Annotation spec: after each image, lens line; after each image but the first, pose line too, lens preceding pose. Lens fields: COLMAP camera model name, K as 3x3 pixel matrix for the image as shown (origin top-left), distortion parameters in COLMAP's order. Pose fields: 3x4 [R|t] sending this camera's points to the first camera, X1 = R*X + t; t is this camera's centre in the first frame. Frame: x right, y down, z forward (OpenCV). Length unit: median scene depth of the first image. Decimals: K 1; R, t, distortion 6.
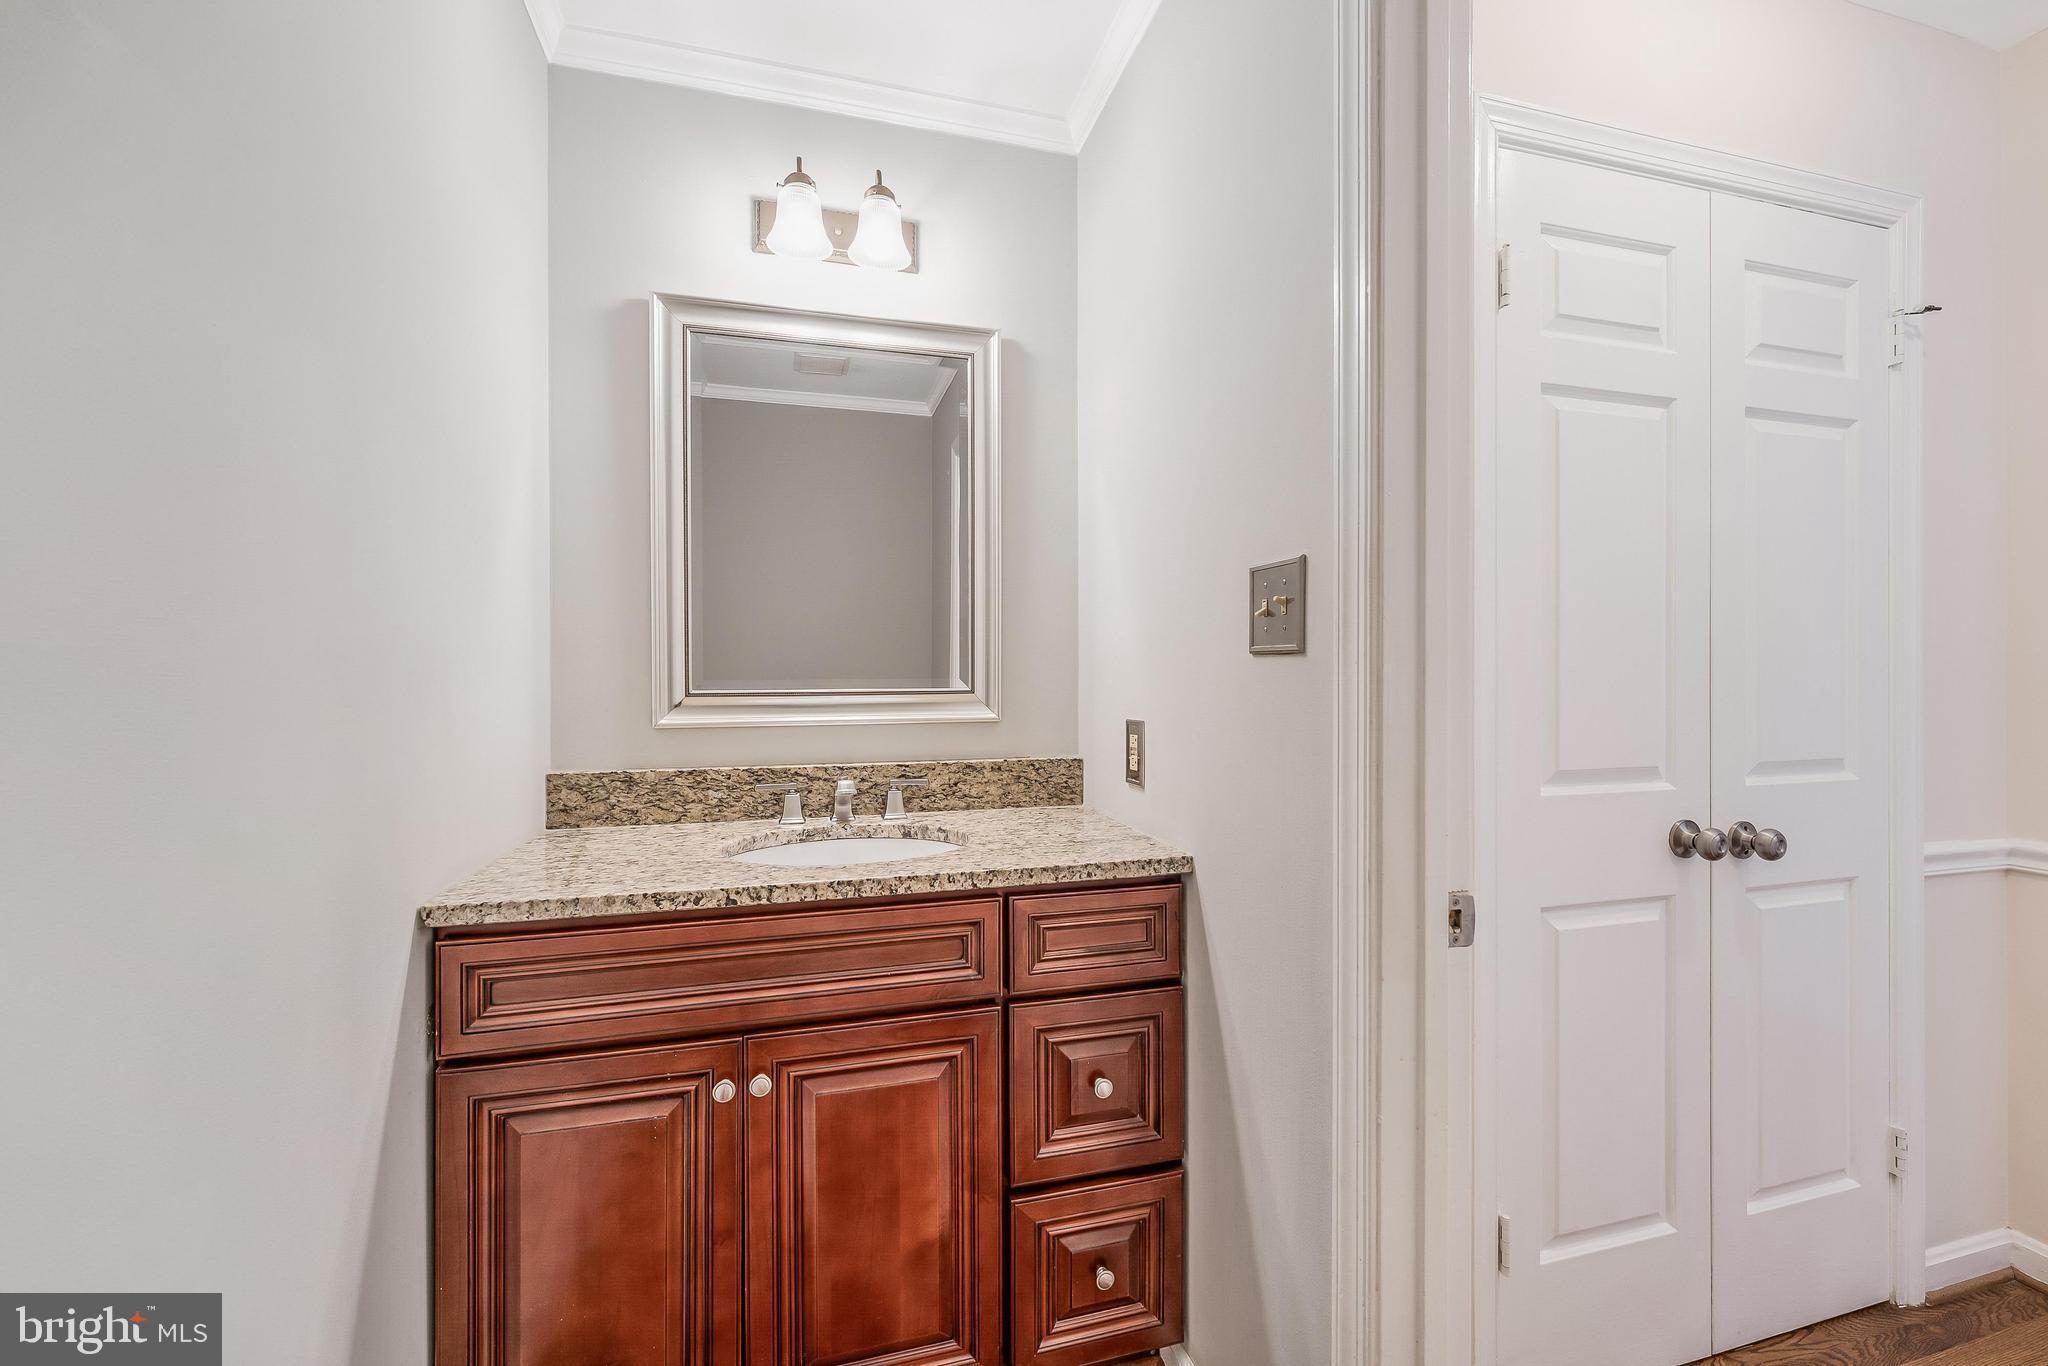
lens RADIAL K [[825.4, 0, 1025.2], [0, 825.4, 681.5], [0, 0, 1]] dist [0.000399, -0.000296]
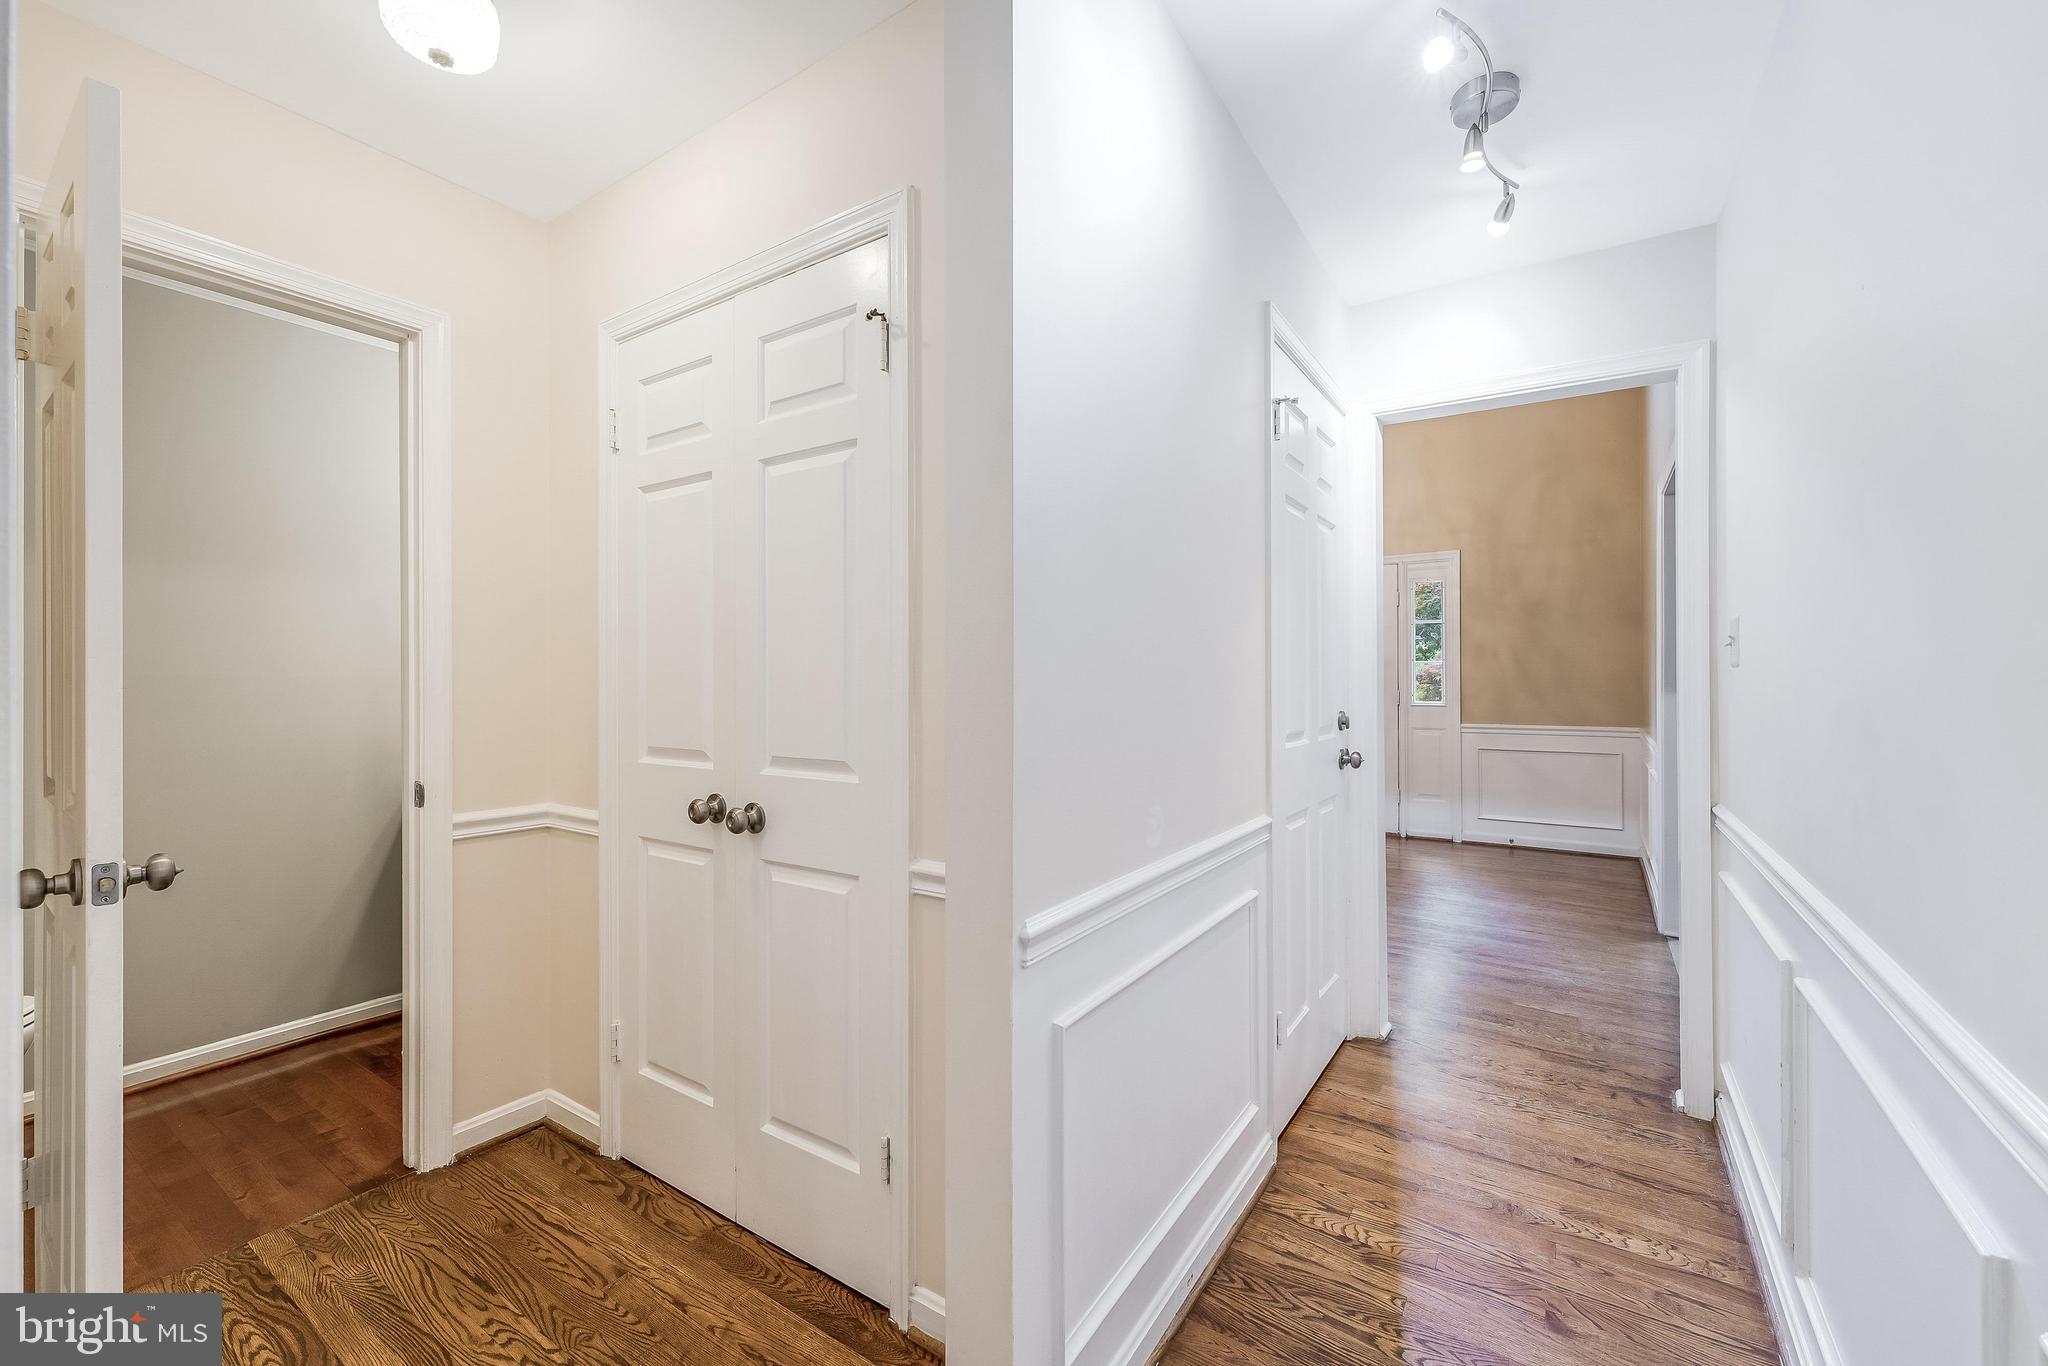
lens RADIAL K [[825.4, 0, 1026.1], [0, 825.4, 676.8], [0, 0, 1]] dist [0.000399, -0.000296]
pose [[0.643895, 0.004062, -0.765103, 2.043441], [0.000812, 0.999982, 0.005993, -0.023327], [0.765113, -0.004480, 0.643880, 0.519034]]
